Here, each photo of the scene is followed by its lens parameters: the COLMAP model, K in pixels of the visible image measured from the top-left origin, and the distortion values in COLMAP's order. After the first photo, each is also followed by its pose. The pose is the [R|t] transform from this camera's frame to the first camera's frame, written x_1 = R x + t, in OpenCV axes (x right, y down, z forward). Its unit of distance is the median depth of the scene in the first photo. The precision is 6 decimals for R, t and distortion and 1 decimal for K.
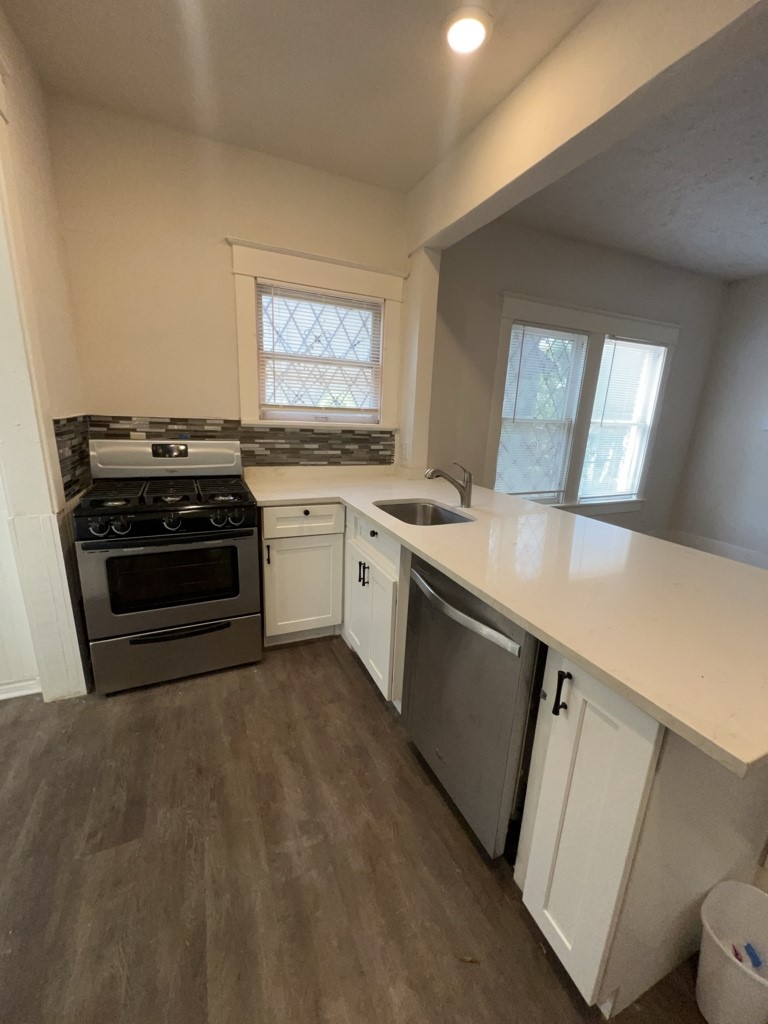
lens RADIAL K [[410.4, 0, 384.0], [0, 410.4, 512.0], [0, 0, 1]] dist [-0.001600, -0.000242]
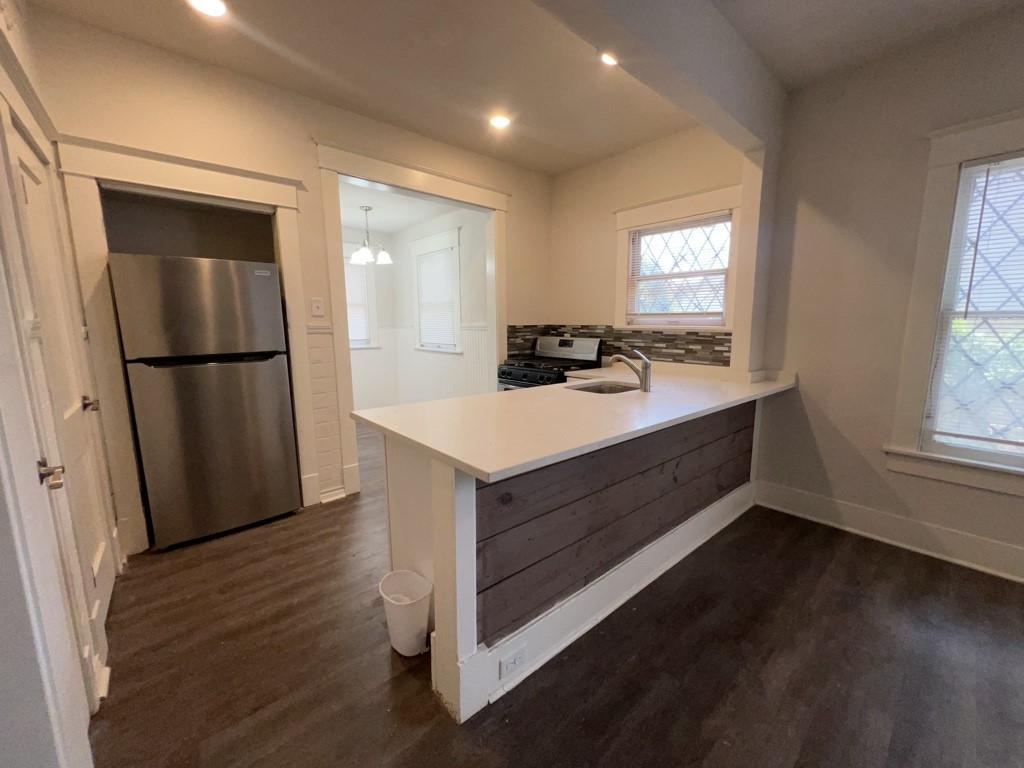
lens RADIAL K [[410.4, 0, 512.0], [0, 410.4, 384.0], [0, 0, 1]] dist [-0.001600, -0.000242]
pose [[0.288424, 0.101679, -0.952089, 0.854411], [-0.211585, 0.976533, 0.040193, -0.003054], [0.933833, 0.189855, 0.303170, 0.233359]]
